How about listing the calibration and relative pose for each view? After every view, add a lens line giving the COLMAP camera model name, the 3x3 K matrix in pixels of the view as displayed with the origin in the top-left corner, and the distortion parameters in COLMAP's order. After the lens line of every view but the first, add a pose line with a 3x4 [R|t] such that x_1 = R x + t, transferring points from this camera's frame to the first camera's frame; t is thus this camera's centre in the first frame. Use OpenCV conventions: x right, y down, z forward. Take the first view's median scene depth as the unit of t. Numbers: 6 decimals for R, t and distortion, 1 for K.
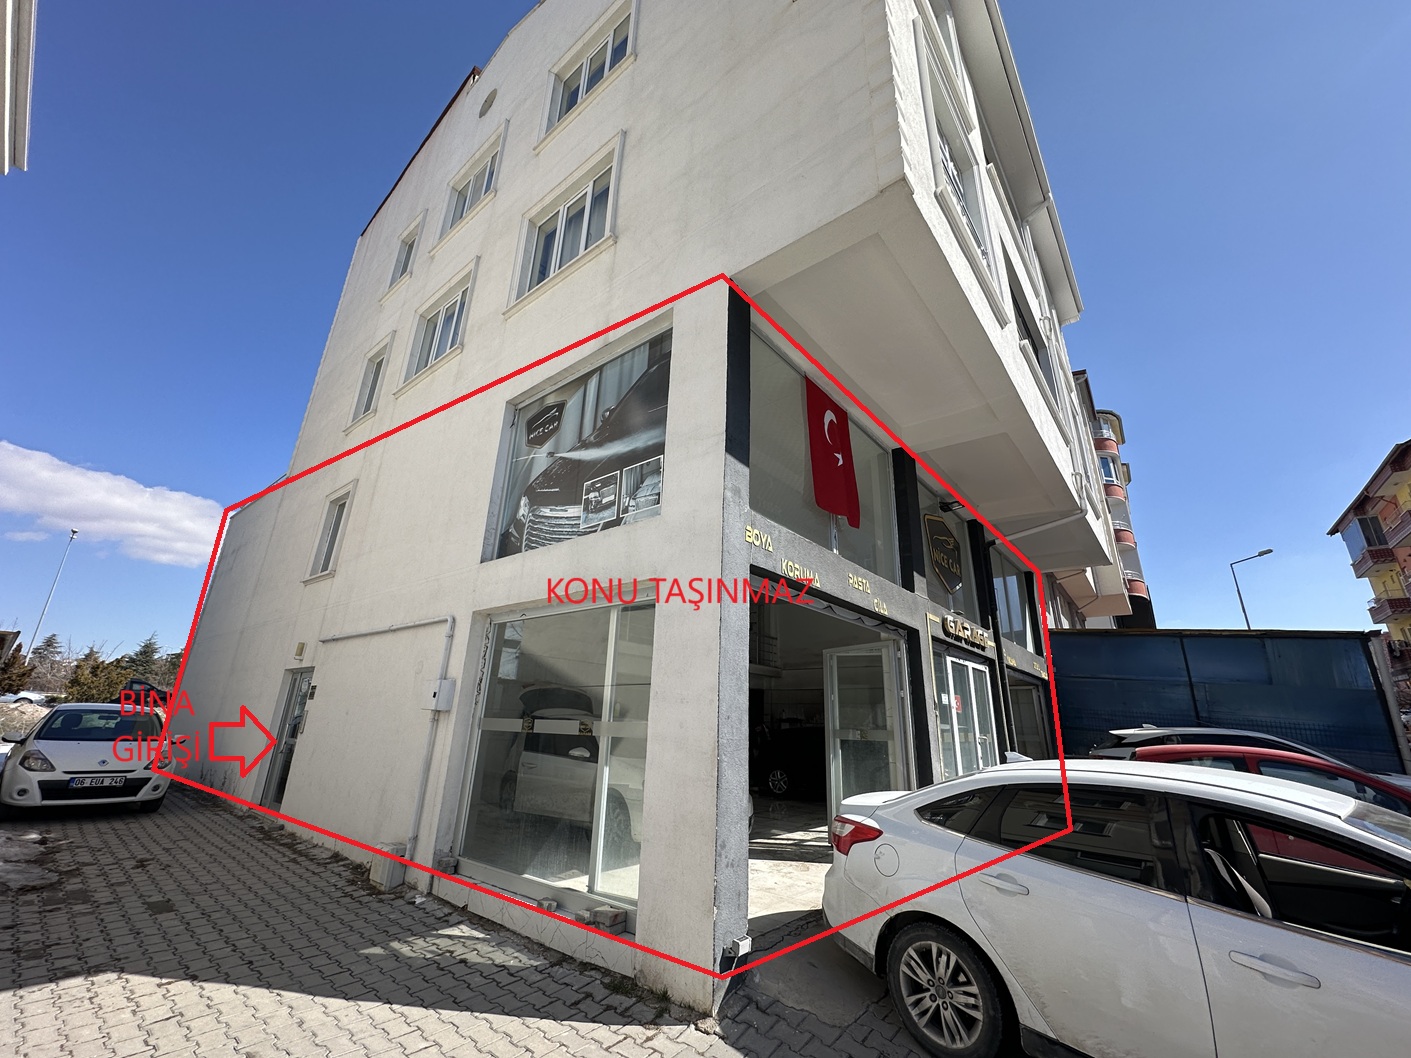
lens RADIAL K [[559.9, 0, 705.5], [0, 559.9, 529.0], [0, 0, 1]] dist [-0.001448, -0.000128]
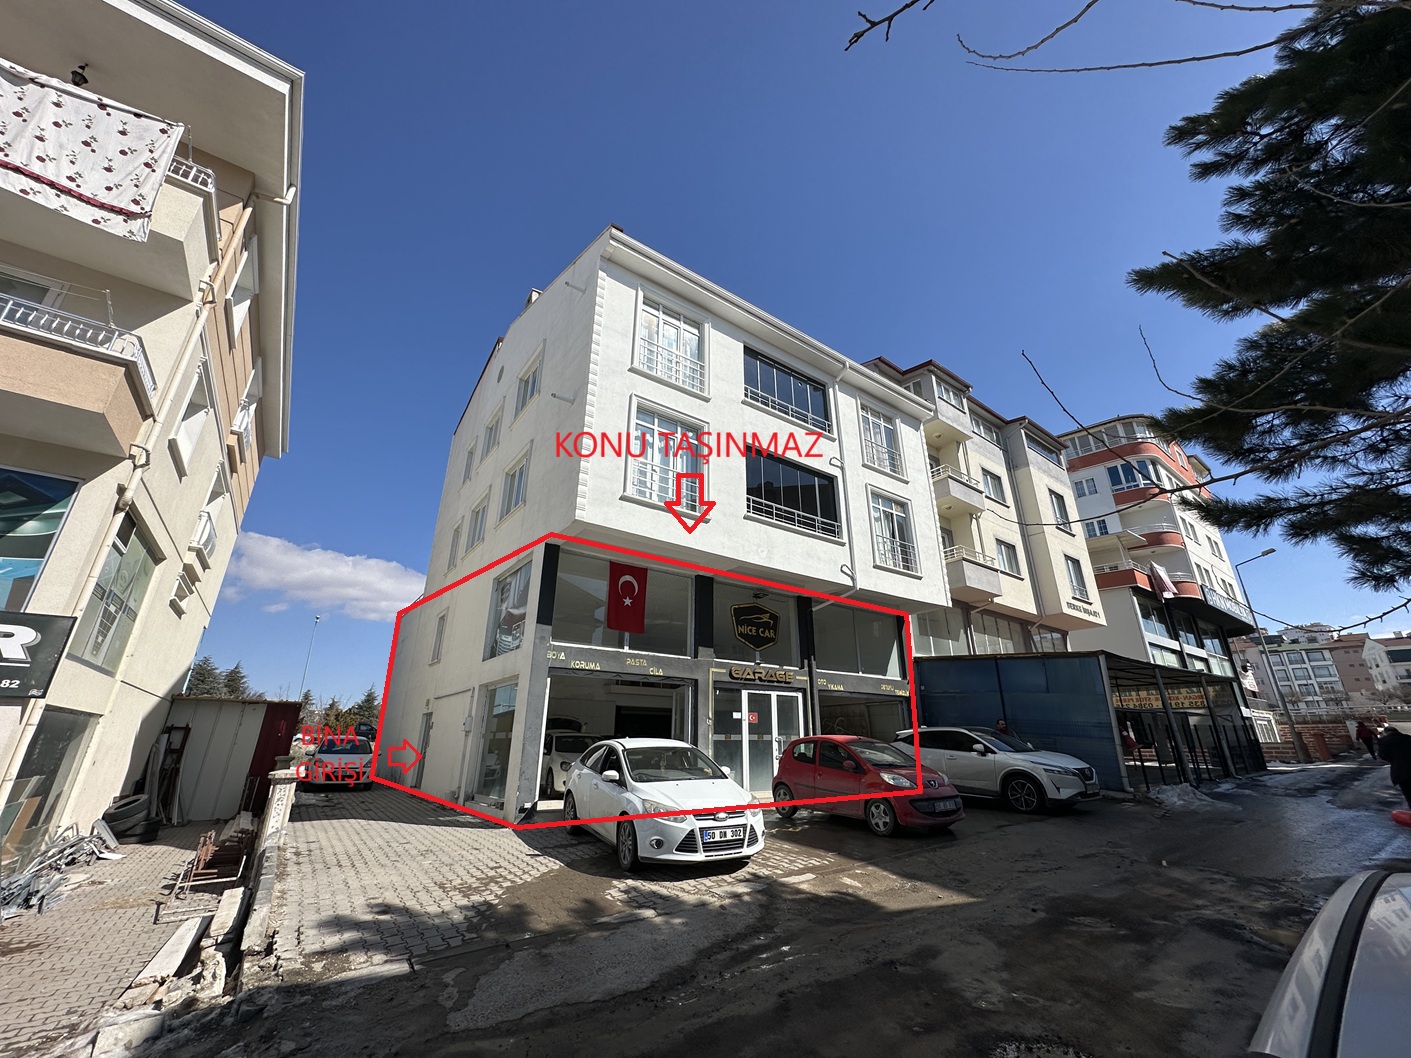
lens RADIAL K [[559.9, 0, 705.5], [0, 559.9, 529.0], [0, 0, 1]] dist [-0.001448, -0.000128]
pose [[0.966696, -0.118346, -0.226920, 0.687858], [0.109700, 0.992687, -0.050384, -0.170855], [0.231223, 0.023813, 0.972609, -0.639997]]
